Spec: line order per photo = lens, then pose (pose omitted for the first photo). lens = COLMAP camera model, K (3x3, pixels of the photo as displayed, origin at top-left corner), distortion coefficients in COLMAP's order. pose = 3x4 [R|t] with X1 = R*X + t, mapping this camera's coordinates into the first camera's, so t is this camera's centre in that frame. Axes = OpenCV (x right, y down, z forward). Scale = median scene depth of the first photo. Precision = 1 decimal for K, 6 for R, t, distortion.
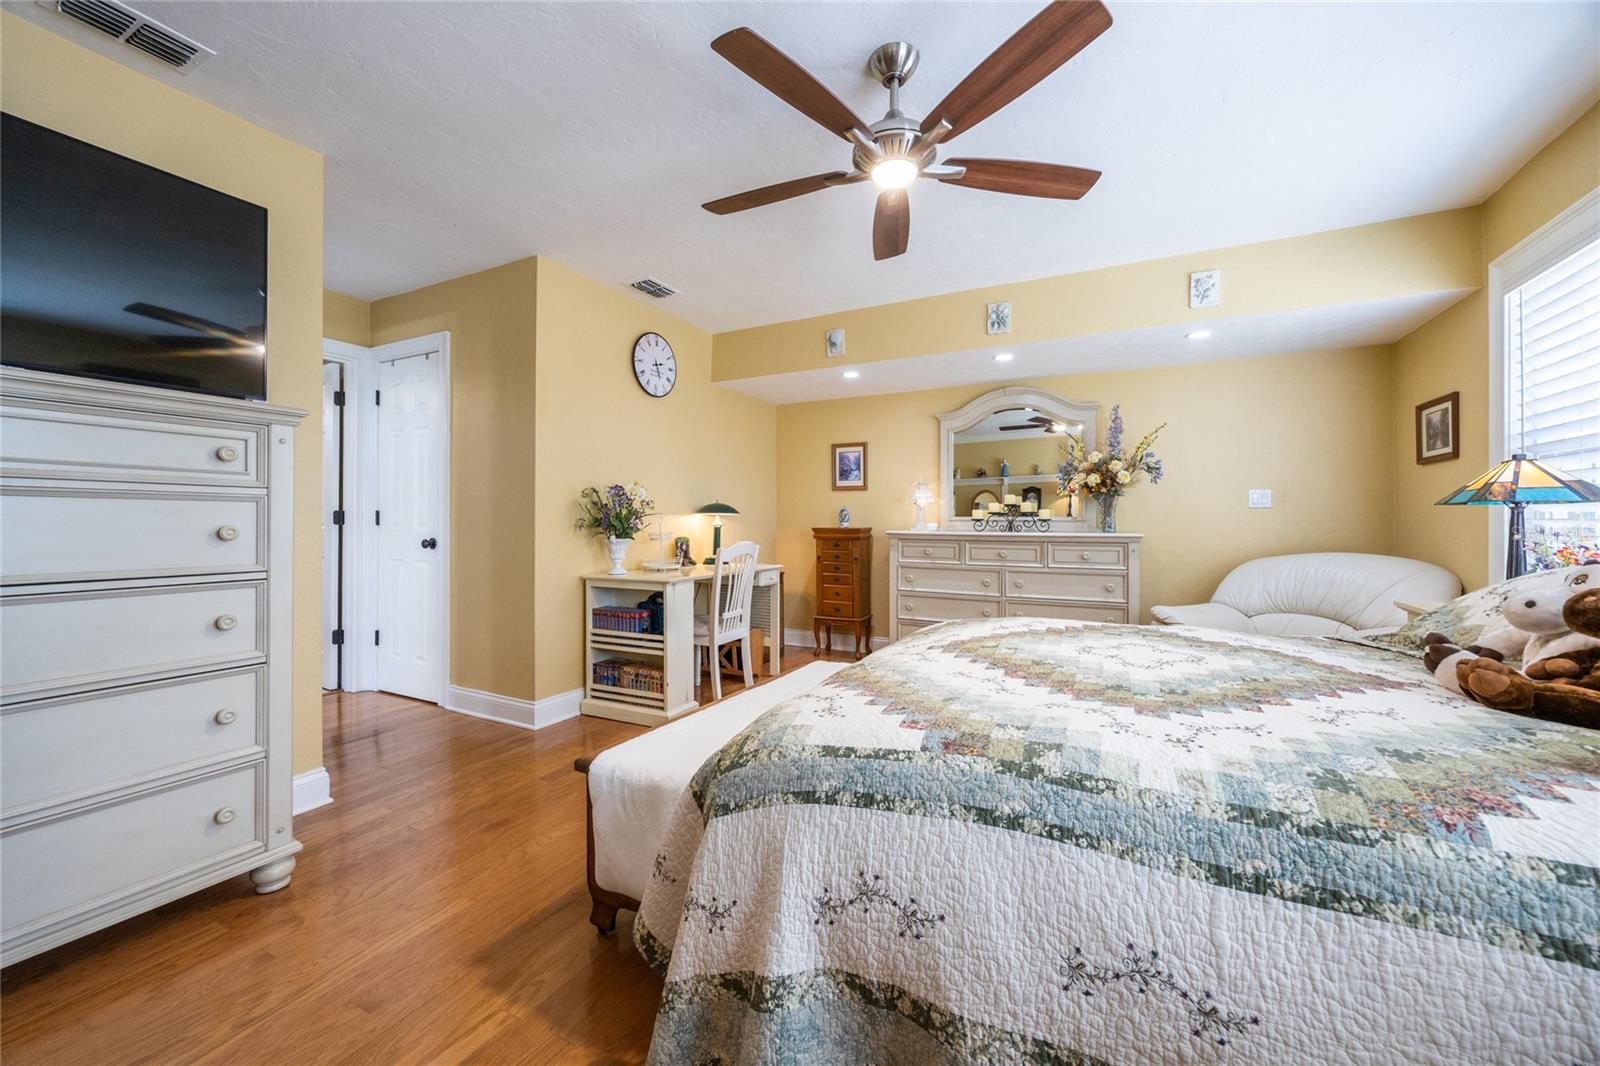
lens RADIAL K [[609.8, 0, 807.1], [0, 609.8, 525.9], [0, 0, 1]] dist [-0.002607, -0.000236]
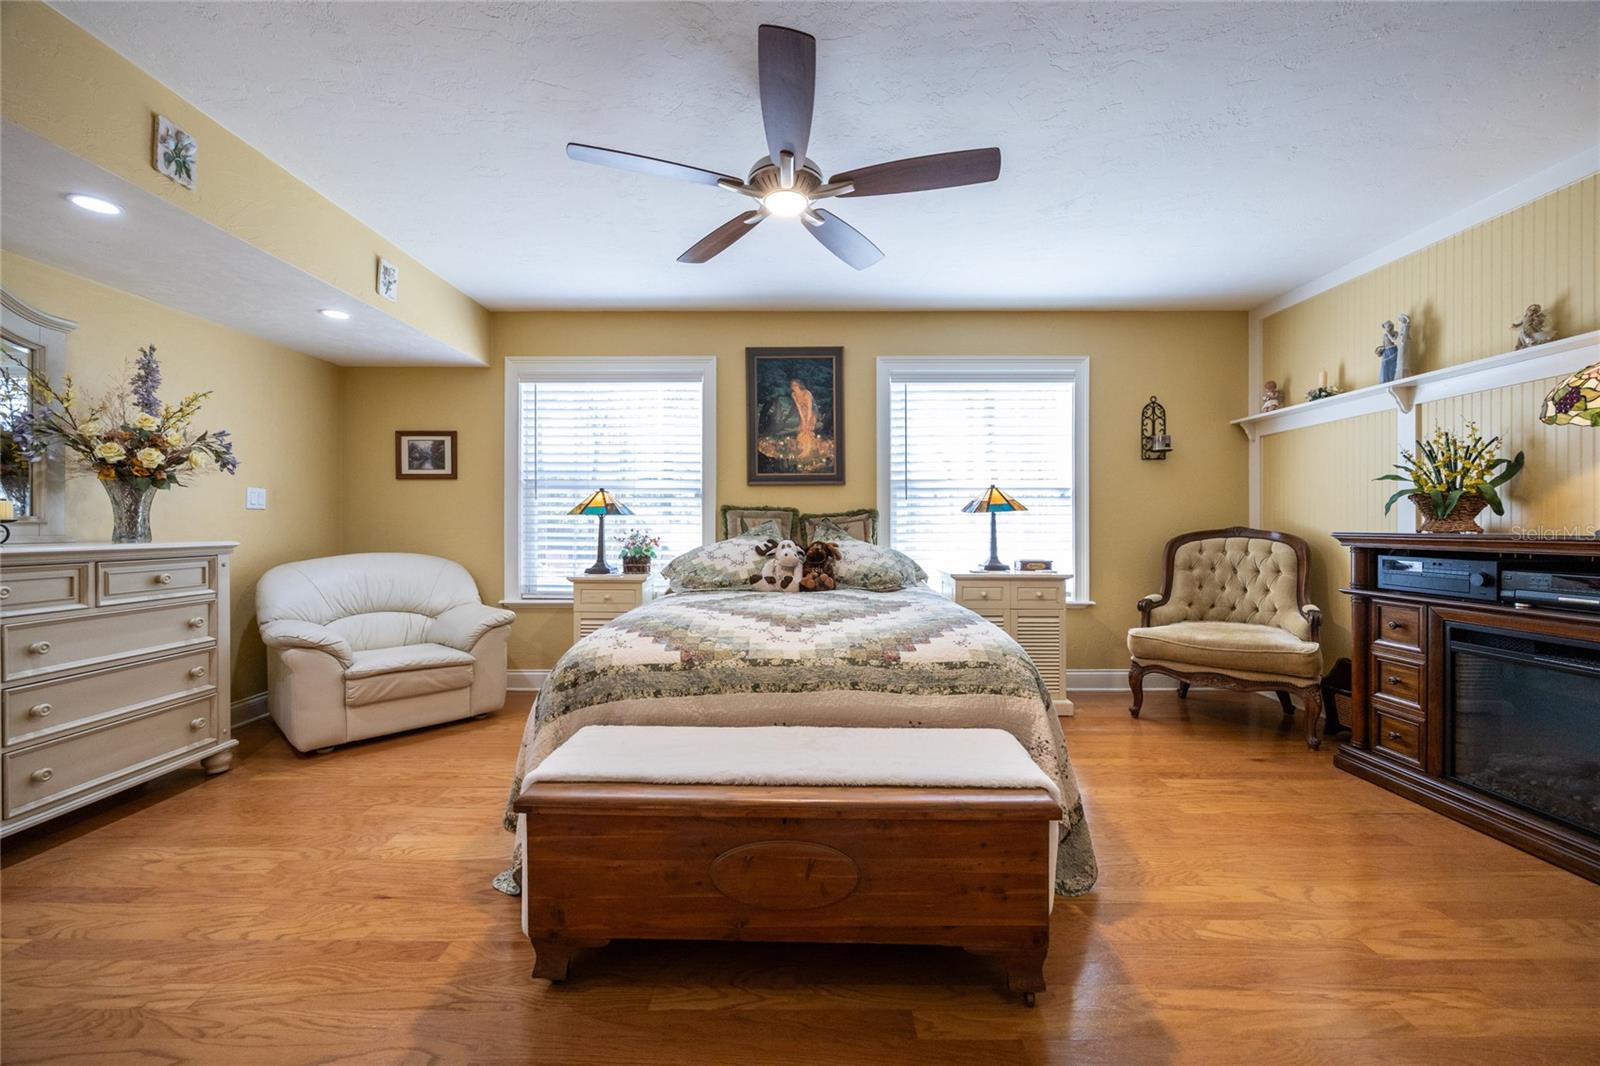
lens RADIAL K [[609.8, 0, 807.1], [0, 609.8, 525.9], [0, 0, 1]] dist [-0.002607, -0.000236]
pose [[-0.455343, -0.002041, 0.890314, -0.479328], [0.003963, 0.999983, 0.004319, -0.006671], [-0.890307, 0.005495, -0.455327, 0.825889]]
